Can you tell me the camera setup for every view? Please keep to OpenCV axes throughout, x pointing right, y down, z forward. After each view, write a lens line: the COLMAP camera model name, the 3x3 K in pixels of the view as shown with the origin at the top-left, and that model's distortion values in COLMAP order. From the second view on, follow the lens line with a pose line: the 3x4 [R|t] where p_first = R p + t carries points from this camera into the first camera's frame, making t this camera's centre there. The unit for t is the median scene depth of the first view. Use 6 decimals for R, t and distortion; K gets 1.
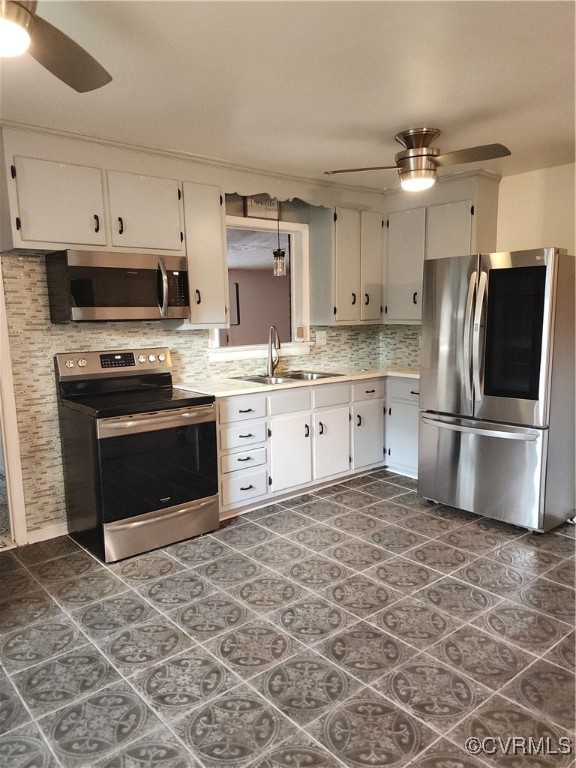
lens RADIAL K [[560.6, 0, 290.9], [0, 560.6, 392.9], [0, 0, 1]] dist [0.102247, -0.104183]
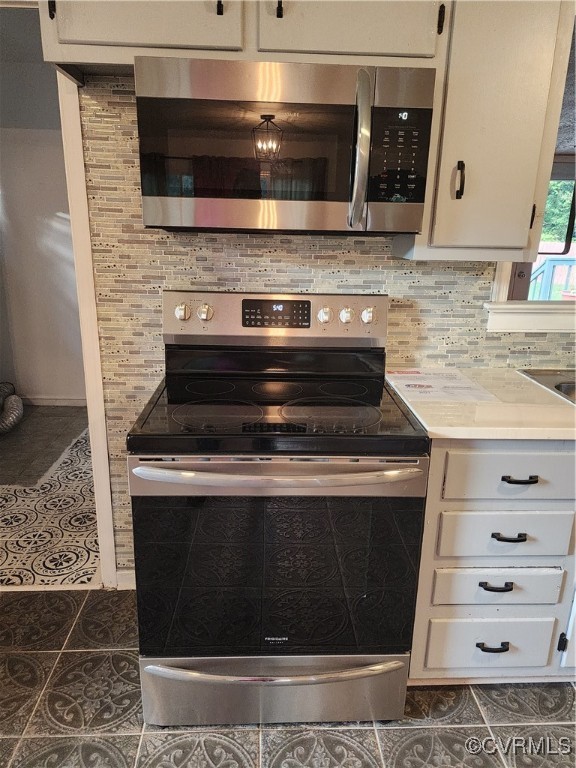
lens RADIAL K [[560.6, 0, 290.9], [0, 560.6, 392.9], [0, 0, 1]] dist [0.102247, -0.104183]
pose [[0.798194, 0.208121, -0.565307, 0.004353], [-0.125364, 0.975267, 0.182040, -0.081119], [0.589212, -0.074434, 0.804543, 0.594970]]
